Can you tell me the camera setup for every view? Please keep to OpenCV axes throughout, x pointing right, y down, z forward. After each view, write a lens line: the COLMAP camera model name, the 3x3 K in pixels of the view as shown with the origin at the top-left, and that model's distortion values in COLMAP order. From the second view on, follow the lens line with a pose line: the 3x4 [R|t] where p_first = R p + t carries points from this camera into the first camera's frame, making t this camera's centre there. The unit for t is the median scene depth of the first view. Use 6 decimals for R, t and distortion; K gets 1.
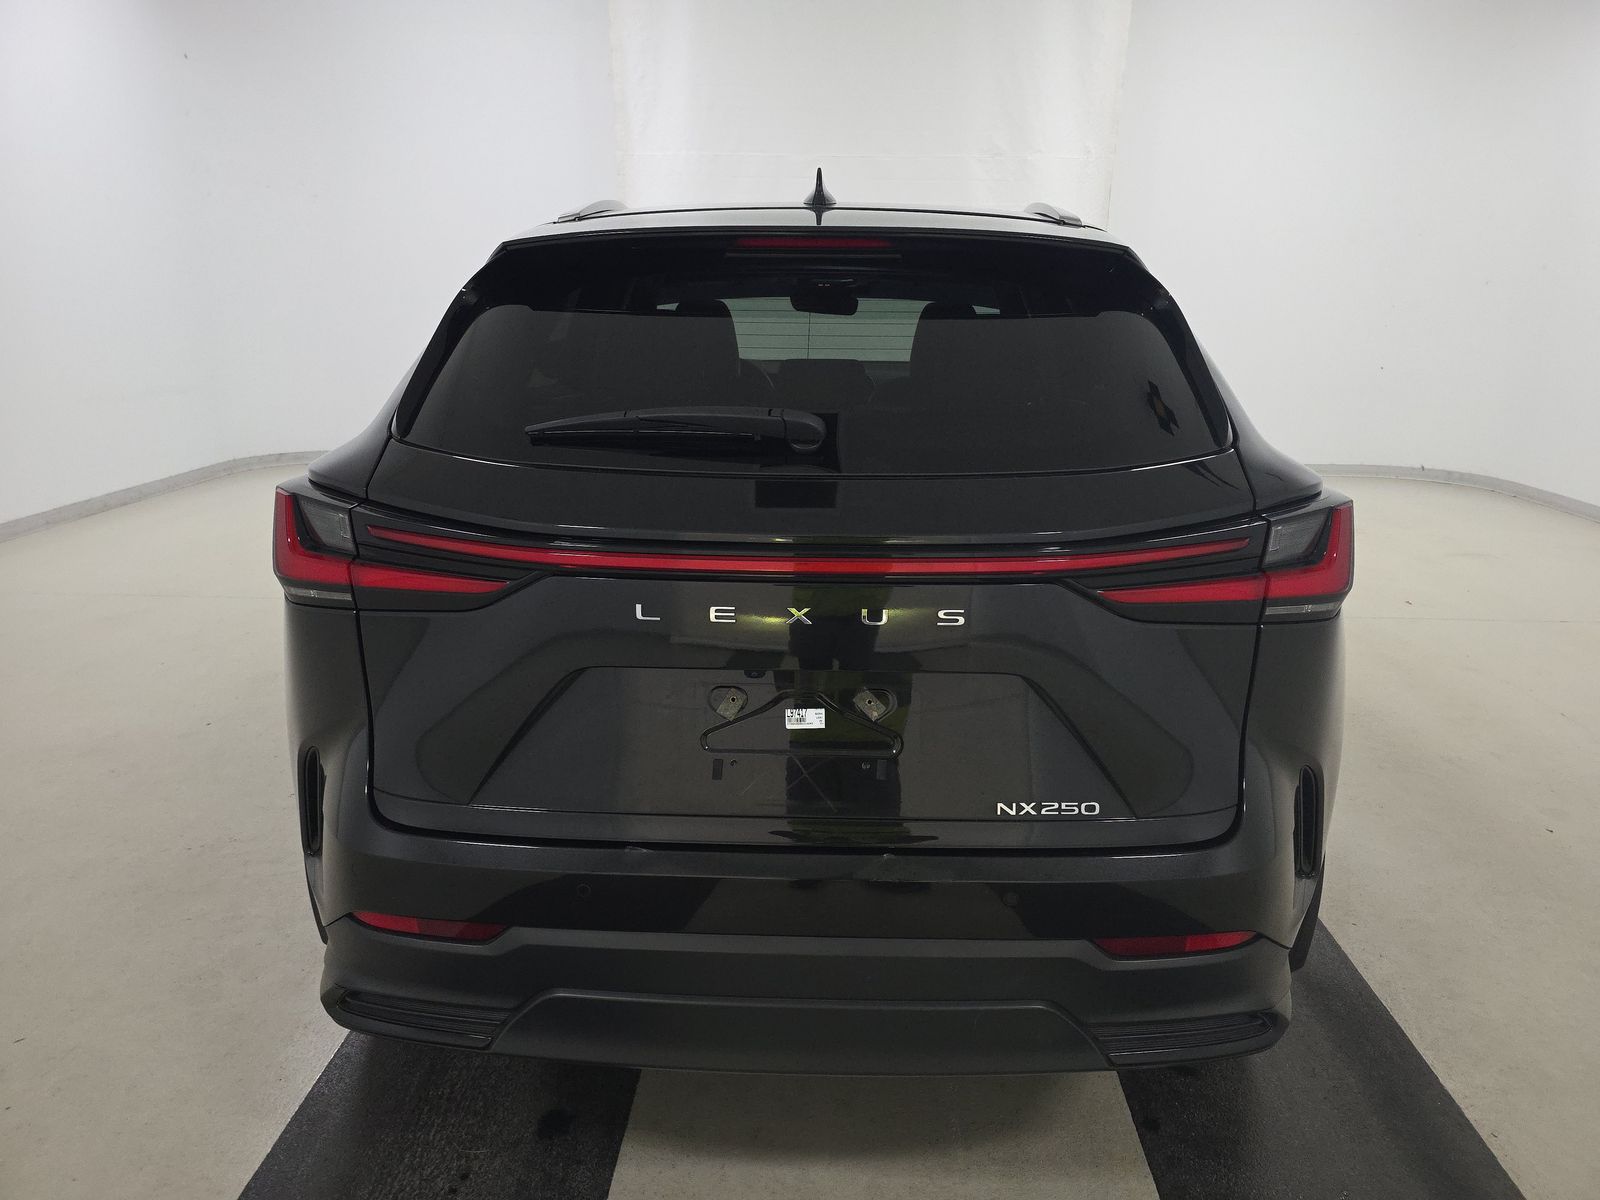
lens RADIAL K [[1086.9, 0, 800.0], [0, 1086.9, 600.0], [0, 0, 1]] dist [-0.001657, -0.007144]
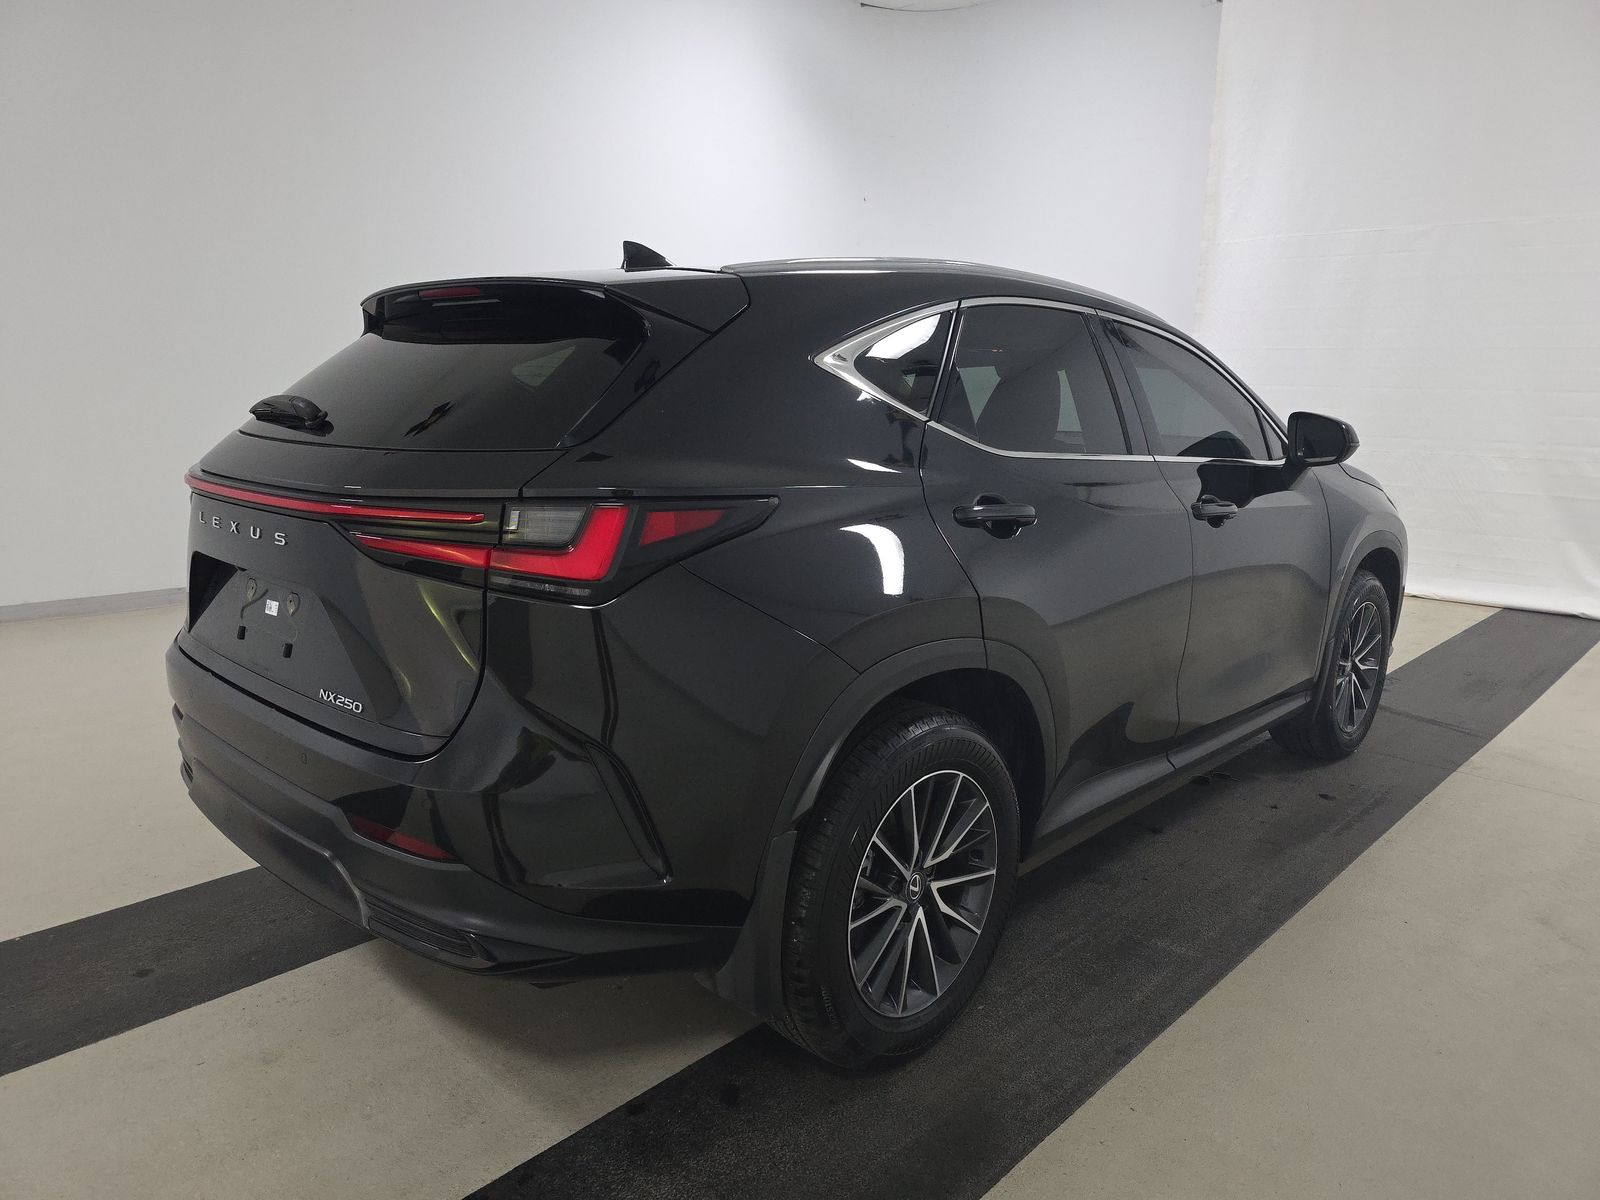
lens RADIAL K [[1086.9, 0, 800.0], [0, 1086.9, 600.0], [0, 0, 1]] dist [-0.001657, -0.007144]
pose [[0.748104, 0.134513, -0.649805, 1.290908], [-0.192863, 0.981043, -0.018958, -0.008139], [0.634936, 0.139506, 0.759865, 0.294316]]
